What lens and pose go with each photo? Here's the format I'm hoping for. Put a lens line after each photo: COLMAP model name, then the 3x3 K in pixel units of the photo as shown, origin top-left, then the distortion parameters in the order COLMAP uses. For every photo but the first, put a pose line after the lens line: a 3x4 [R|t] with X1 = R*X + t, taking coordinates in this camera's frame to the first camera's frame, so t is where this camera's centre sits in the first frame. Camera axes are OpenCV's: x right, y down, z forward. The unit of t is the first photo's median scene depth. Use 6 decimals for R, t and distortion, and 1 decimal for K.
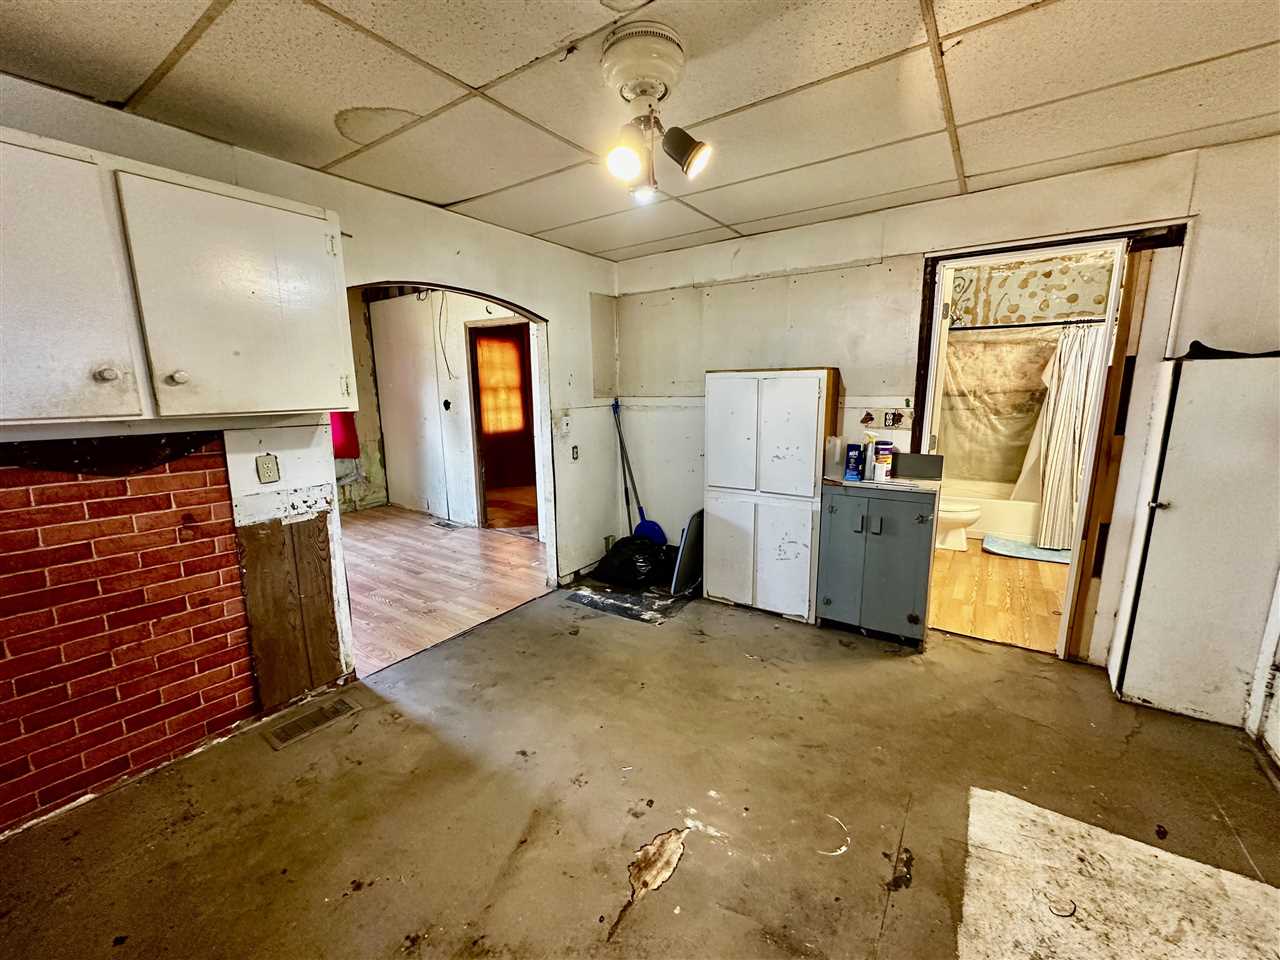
lens RADIAL K [[513.7, 0, 641.7], [0, 513.7, 482.4], [0, 0, 1]] dist [0.001086, 0.000132]
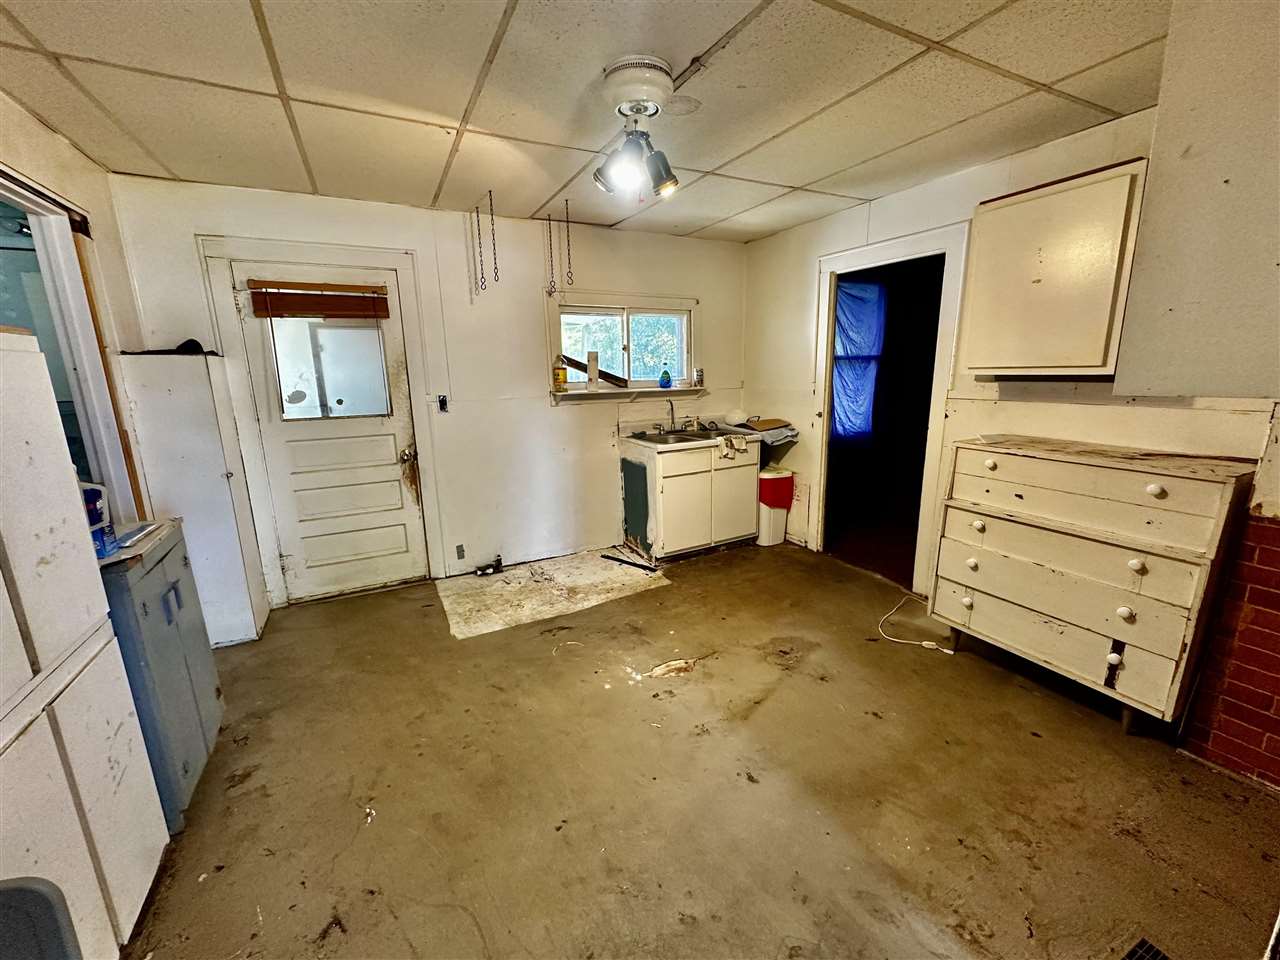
lens RADIAL K [[513.7, 0, 639.2], [0, 513.7, 477.1], [0, 0, 1]] dist [0.001086, 0.000132]
pose [[-0.880129, -0.073996, 0.468932, -0.523419], [0.113019, 0.926719, 0.358356, -0.343777], [-0.461085, 0.368398, -0.807269, 1.930495]]
